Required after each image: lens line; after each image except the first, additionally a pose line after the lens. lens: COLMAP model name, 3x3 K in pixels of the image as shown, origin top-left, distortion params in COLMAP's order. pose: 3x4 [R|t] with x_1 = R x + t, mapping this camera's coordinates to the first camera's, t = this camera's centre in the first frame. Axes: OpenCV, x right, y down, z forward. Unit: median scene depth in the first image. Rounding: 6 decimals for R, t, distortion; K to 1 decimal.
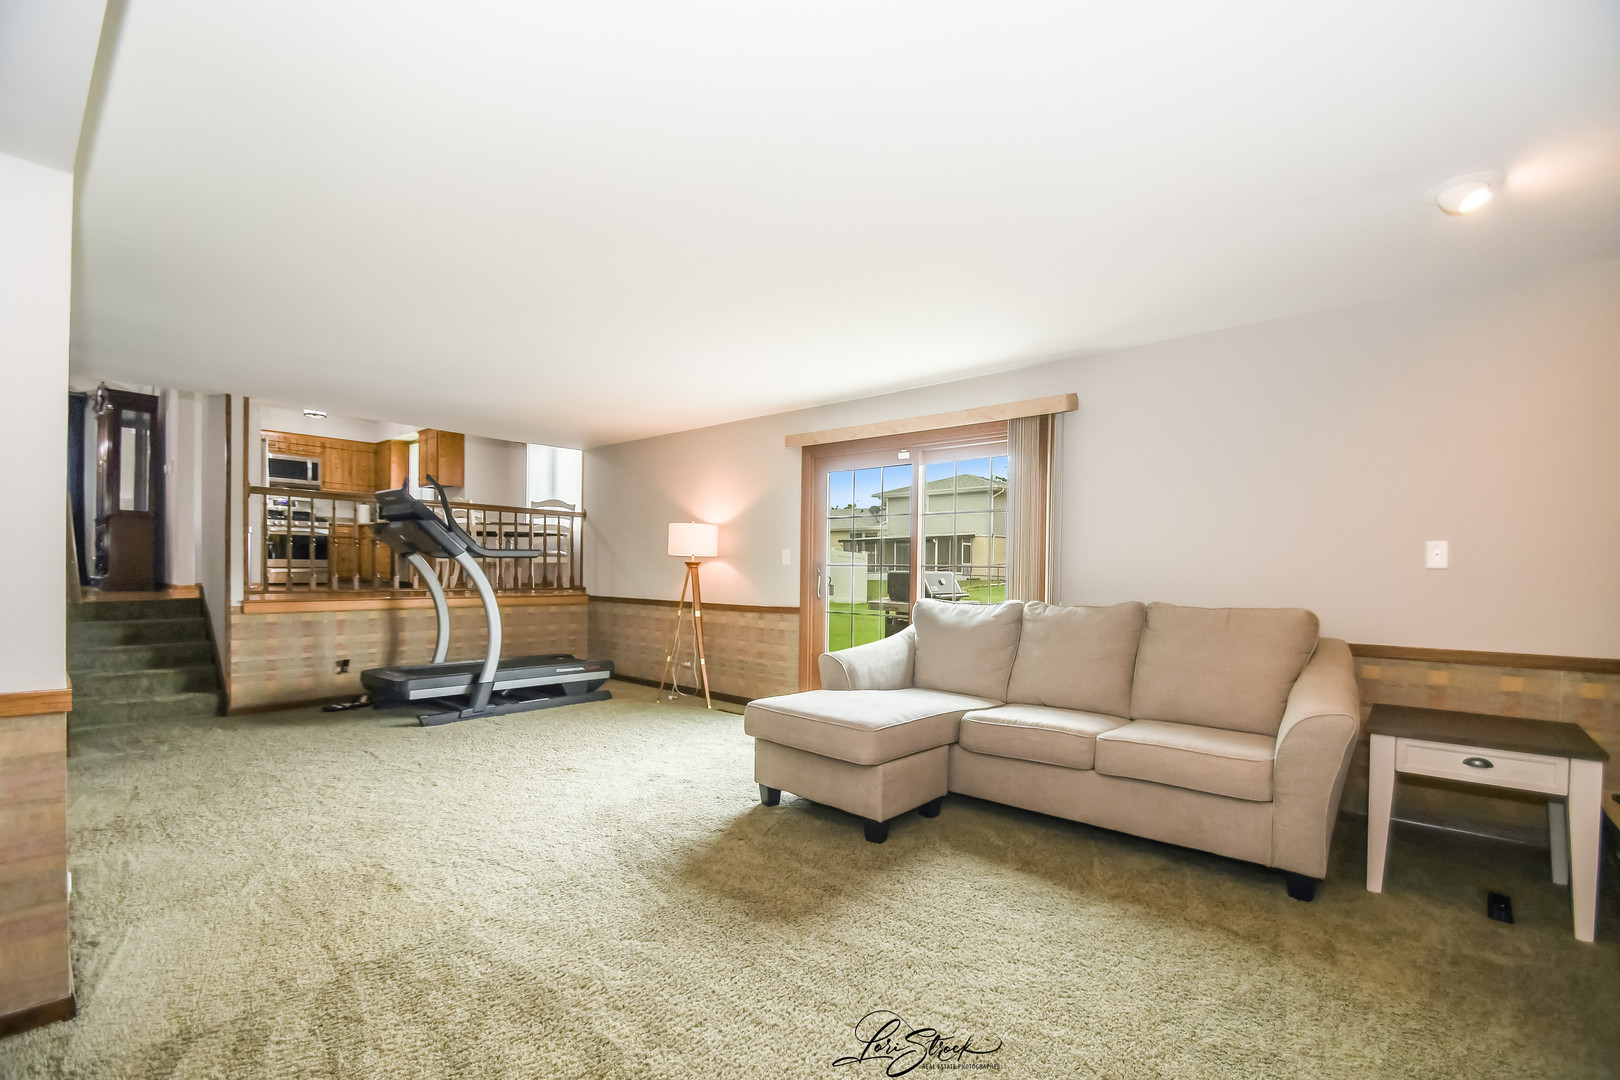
lens RADIAL K [[728.0, 0, 800.2], [0, 728.0, 577.4], [0, 0, 1]] dist [-0.000237, -0.004257]
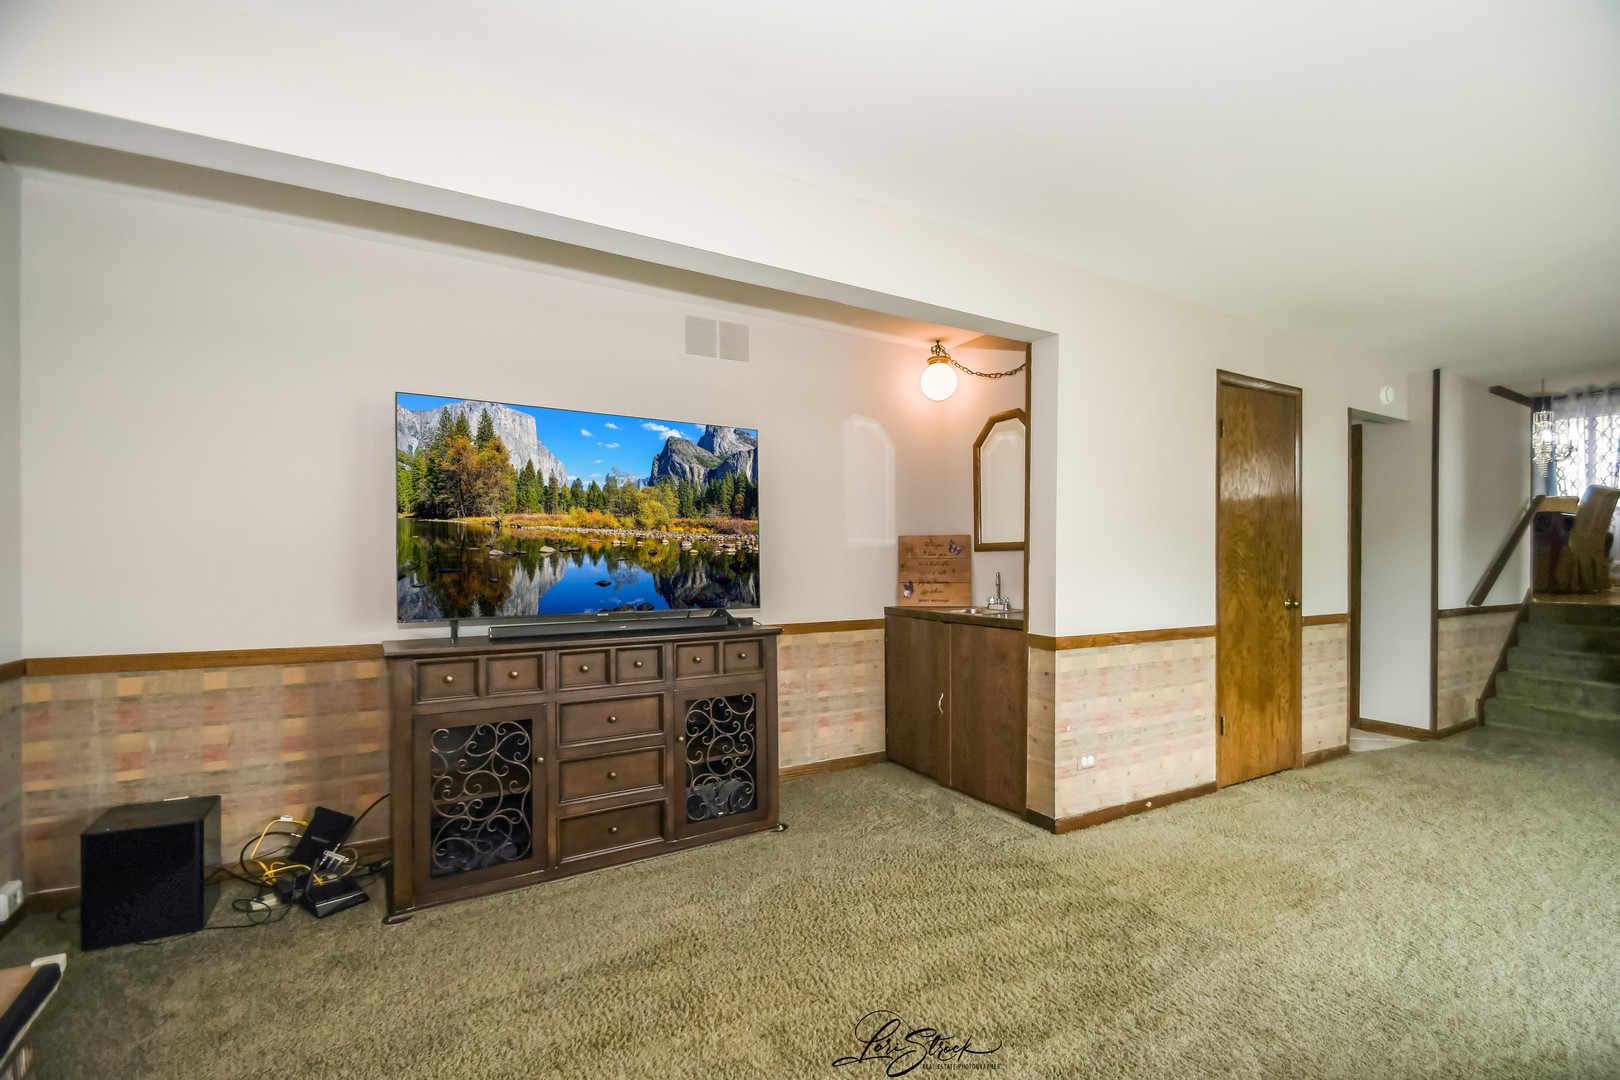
lens RADIAL K [[728.0, 0, 809.1], [0, 728.0, 539.3], [0, 0, 1]] dist [-0.000237, -0.004257]
pose [[-0.327682, -0.038694, -0.943995, 0.446720], [-0.016706, 0.999242, -0.035160, -0.003971], [0.944640, 0.004249, -0.328080, 0.558263]]
